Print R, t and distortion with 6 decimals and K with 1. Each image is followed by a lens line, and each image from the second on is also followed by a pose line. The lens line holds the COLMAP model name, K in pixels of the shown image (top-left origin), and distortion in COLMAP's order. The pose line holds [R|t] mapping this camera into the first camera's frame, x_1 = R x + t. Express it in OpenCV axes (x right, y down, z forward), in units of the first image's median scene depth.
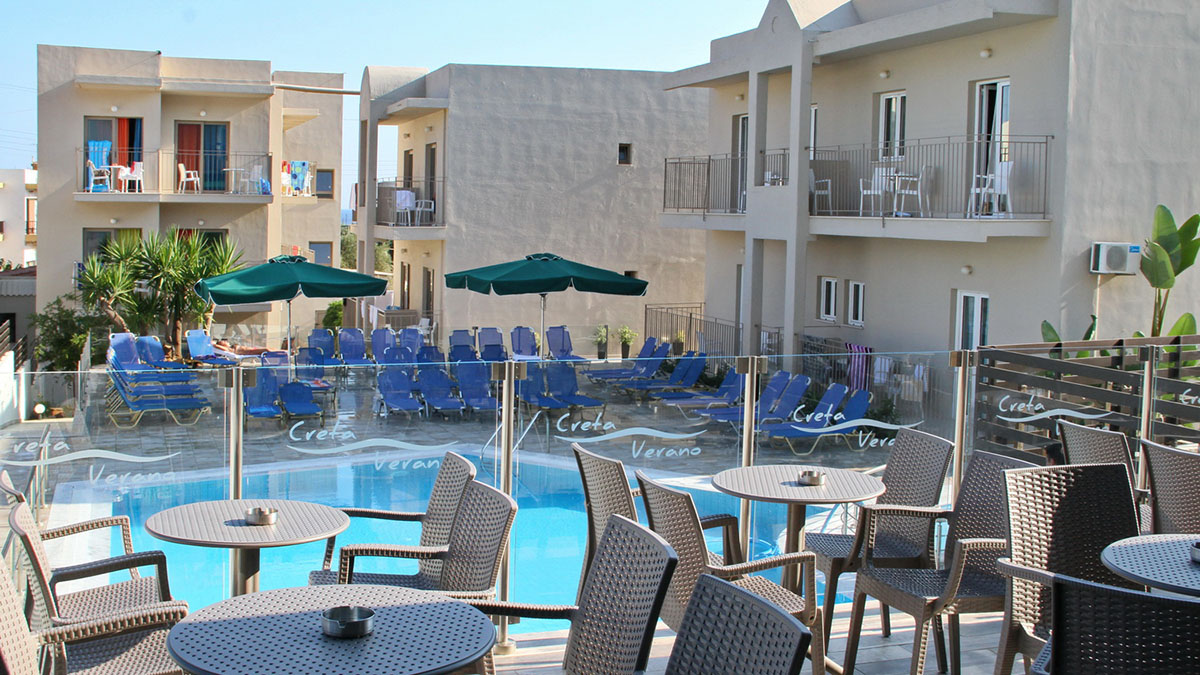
lens RADIAL K [[1328.2, 0, 600.0], [0, 1328.2, 337.5], [0, 0, 1]] dist [-0.126745, 0.305442]
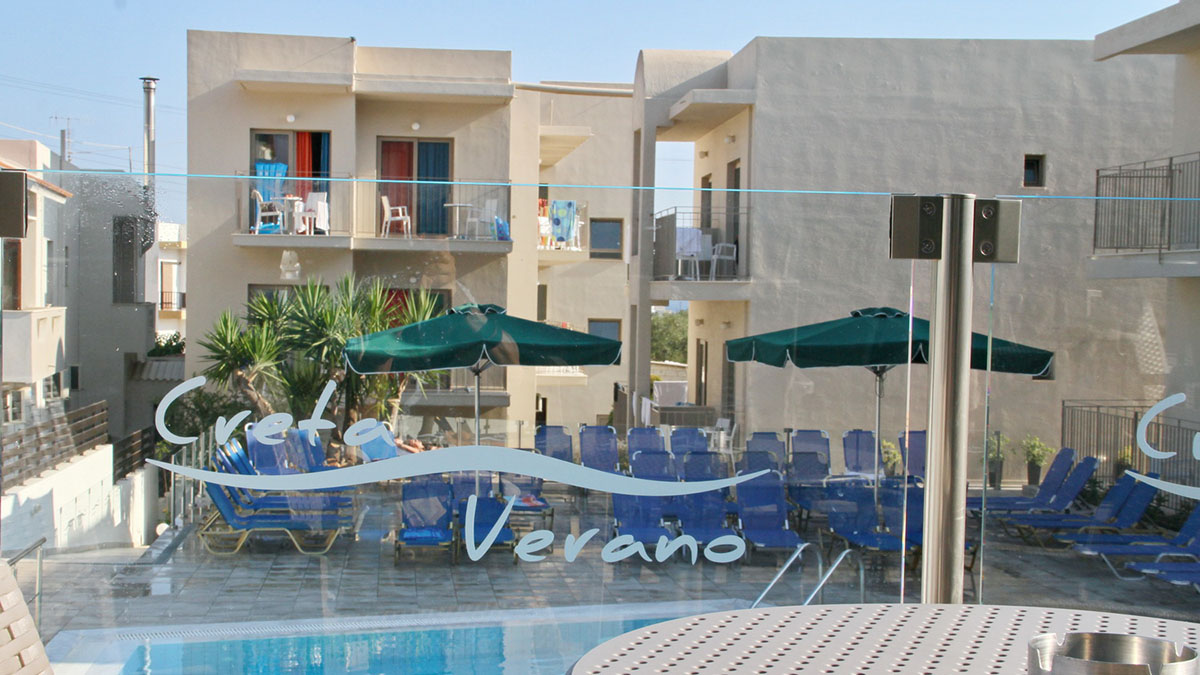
lens RADIAL K [[1575.9, 0, 599.1], [0, 1575.9, 406.5], [0, 0, 1]] dist [0.053107, 0.098980]
pose [[0.957124, 0.007243, -0.289587, 0.042759], [-0.022904, 0.998450, -0.050729, 0.022731], [0.288771, 0.055187, 0.955806, 0.211954]]
